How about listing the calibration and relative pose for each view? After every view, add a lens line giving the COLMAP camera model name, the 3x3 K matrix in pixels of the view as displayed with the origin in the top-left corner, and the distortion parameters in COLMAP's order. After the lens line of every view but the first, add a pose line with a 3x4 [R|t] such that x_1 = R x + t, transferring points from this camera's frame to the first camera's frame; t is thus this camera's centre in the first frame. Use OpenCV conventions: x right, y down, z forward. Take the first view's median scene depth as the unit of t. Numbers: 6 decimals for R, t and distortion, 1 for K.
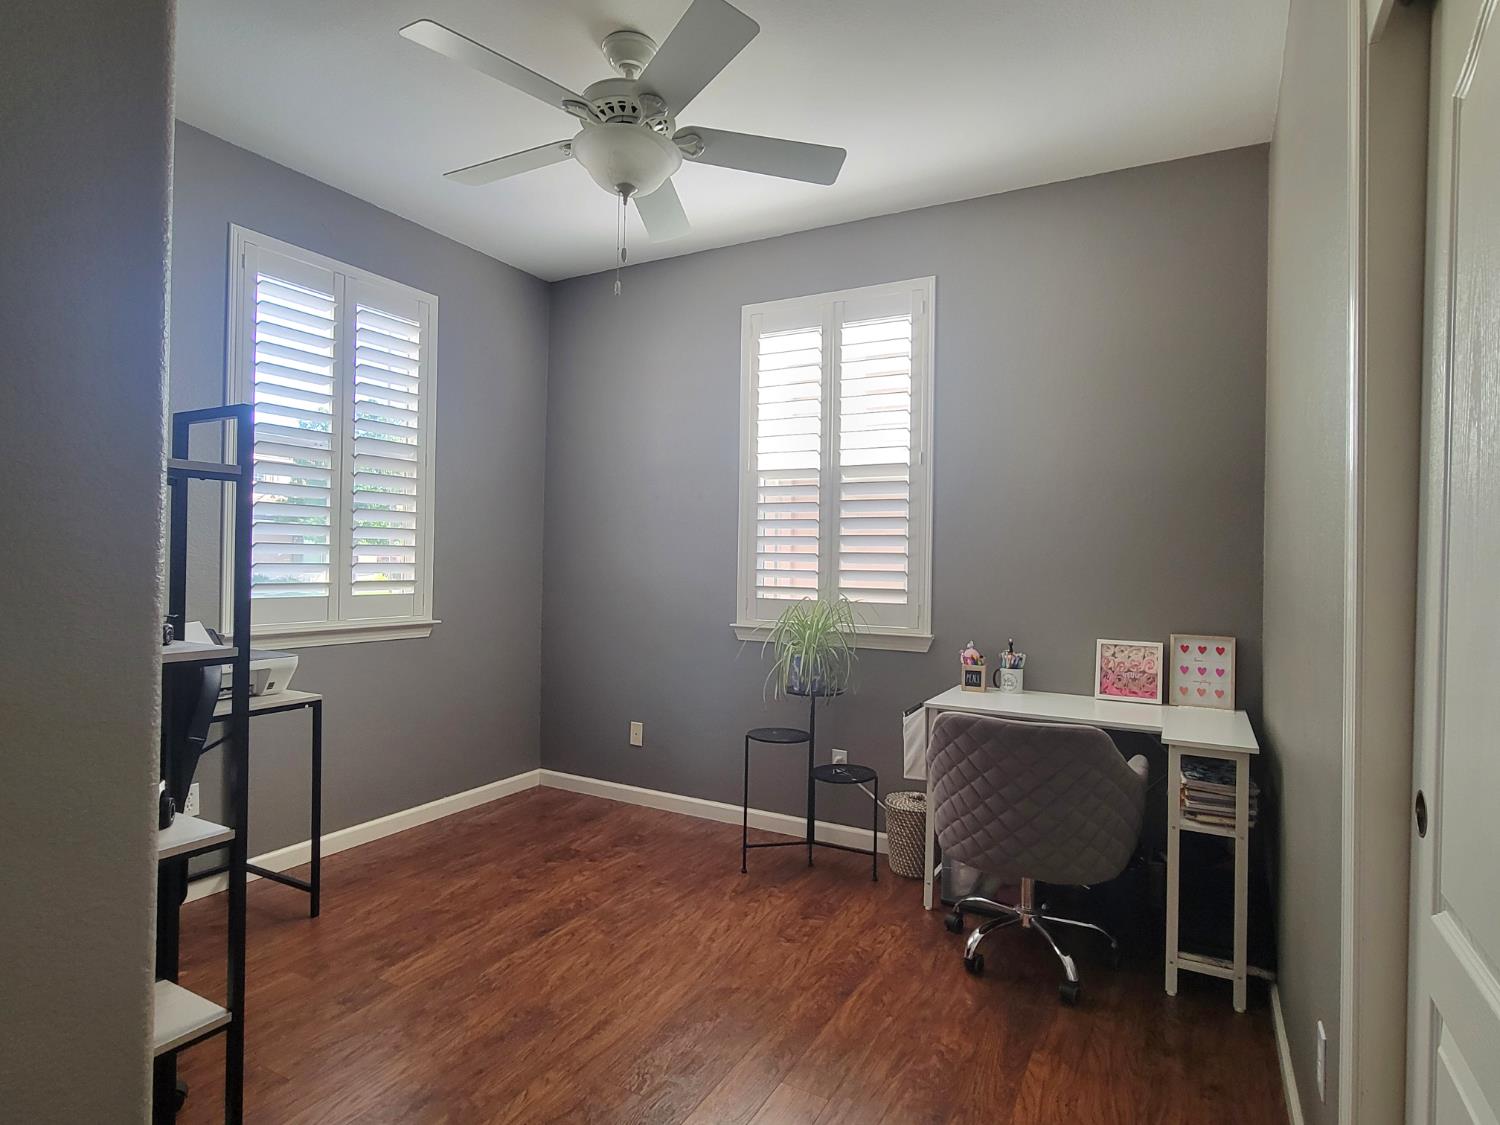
lens RADIAL K [[807.9, 0, 758.9], [0, 807.9, 556.9], [0, 0, 1]] dist [0.001429, 0.001049]
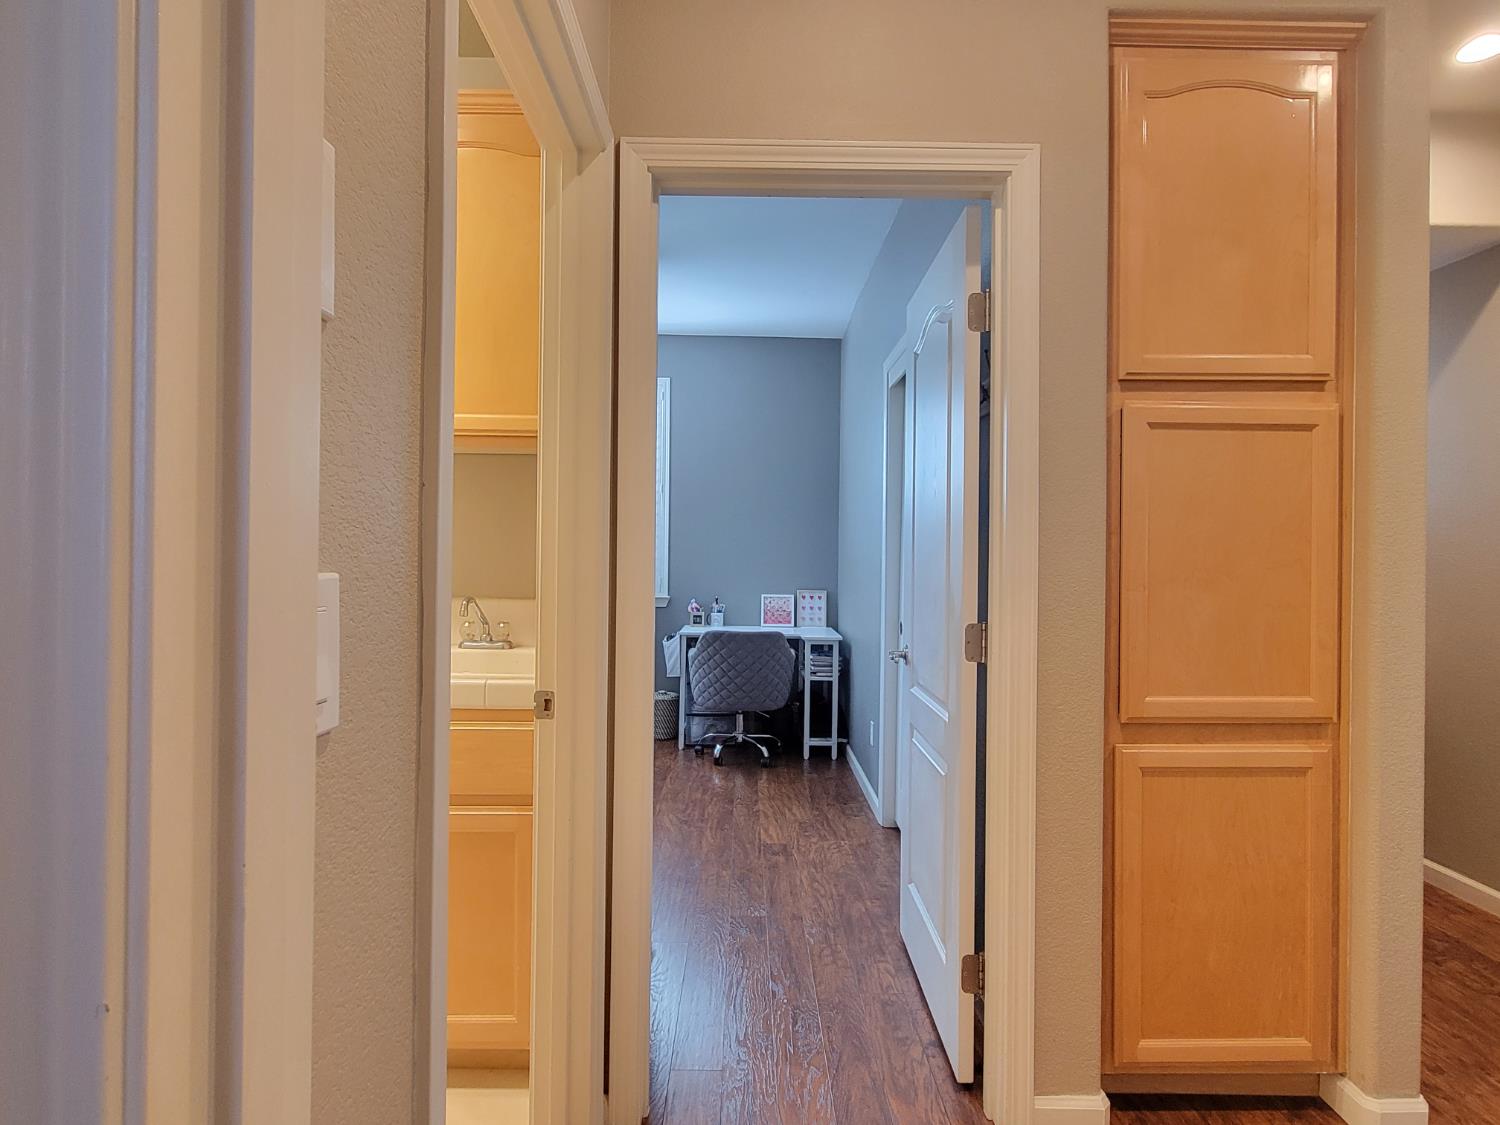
lens RADIAL K [[807.9, 0, 745.6], [0, 807.9, 563.3], [0, 0, 1]] dist [0.001429, 0.001049]
pose [[0.880037, -0.013504, 0.474713, -0.594488], [-0.000474, 0.999570, 0.029312, -0.026835], [-0.474904, -0.026021, 0.879653, -0.728308]]
